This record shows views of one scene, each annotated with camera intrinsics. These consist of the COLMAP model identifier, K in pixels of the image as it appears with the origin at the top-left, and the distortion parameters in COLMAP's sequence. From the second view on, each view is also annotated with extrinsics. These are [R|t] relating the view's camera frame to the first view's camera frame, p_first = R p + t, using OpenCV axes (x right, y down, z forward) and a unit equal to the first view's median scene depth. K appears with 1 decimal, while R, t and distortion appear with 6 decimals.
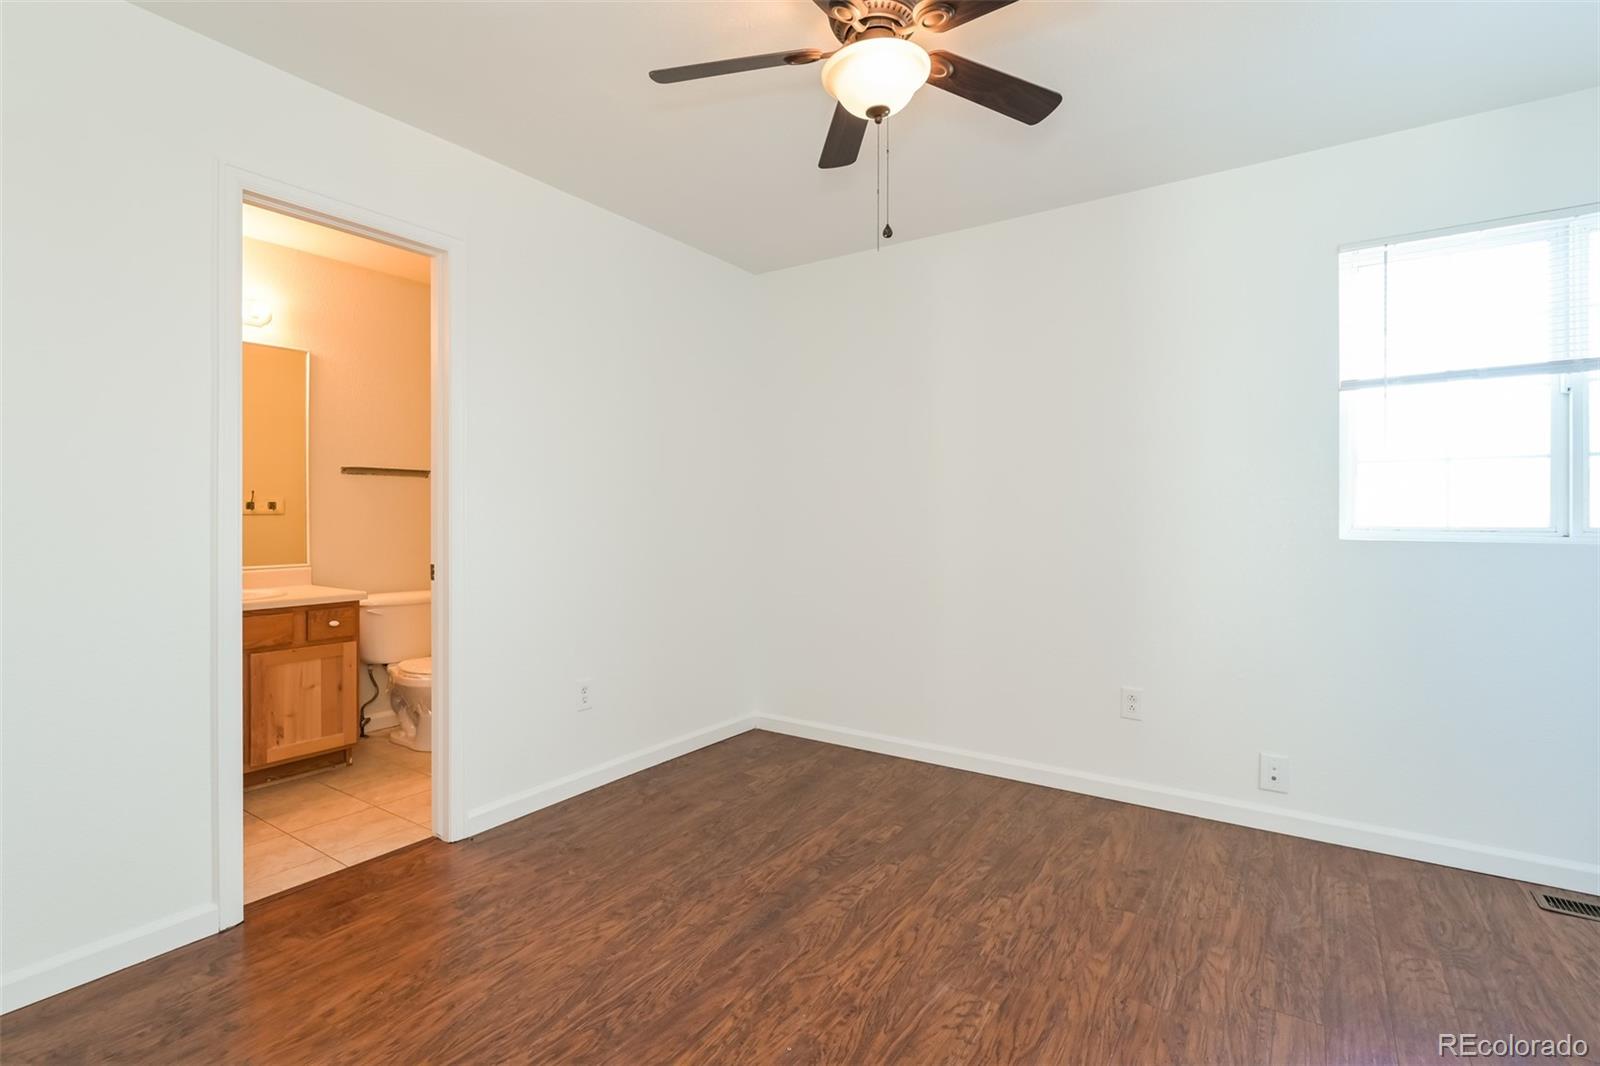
lens RADIAL K [[709.7, 0, 802.0], [0, 709.7, 531.4], [0, 0, 1]] dist [0.000180, 0.000522]
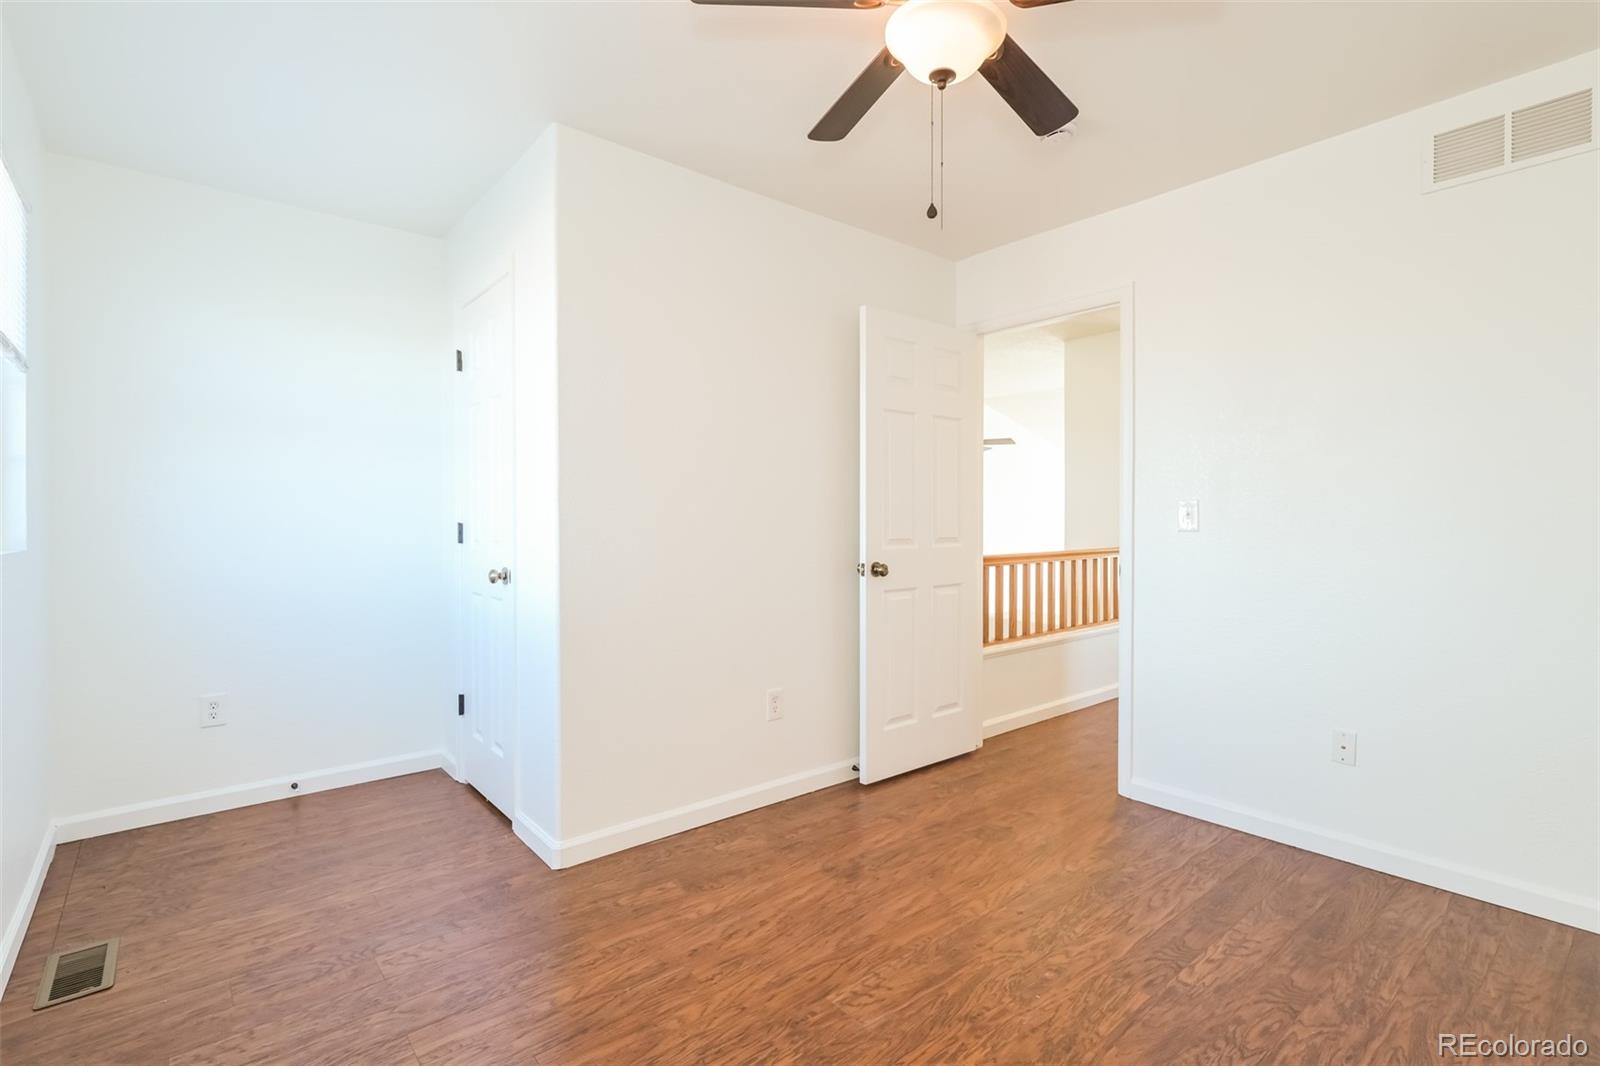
lens RADIAL K [[709.7, 0, 800.3], [0, 709.7, 527.9], [0, 0, 1]] dist [0.000180, 0.000522]
pose [[-0.956045, -0.004408, 0.293188, 0.014330], [0.004988, 0.999498, 0.031294, -0.048195], [-0.293179, 0.031380, -0.955542, 1.978843]]
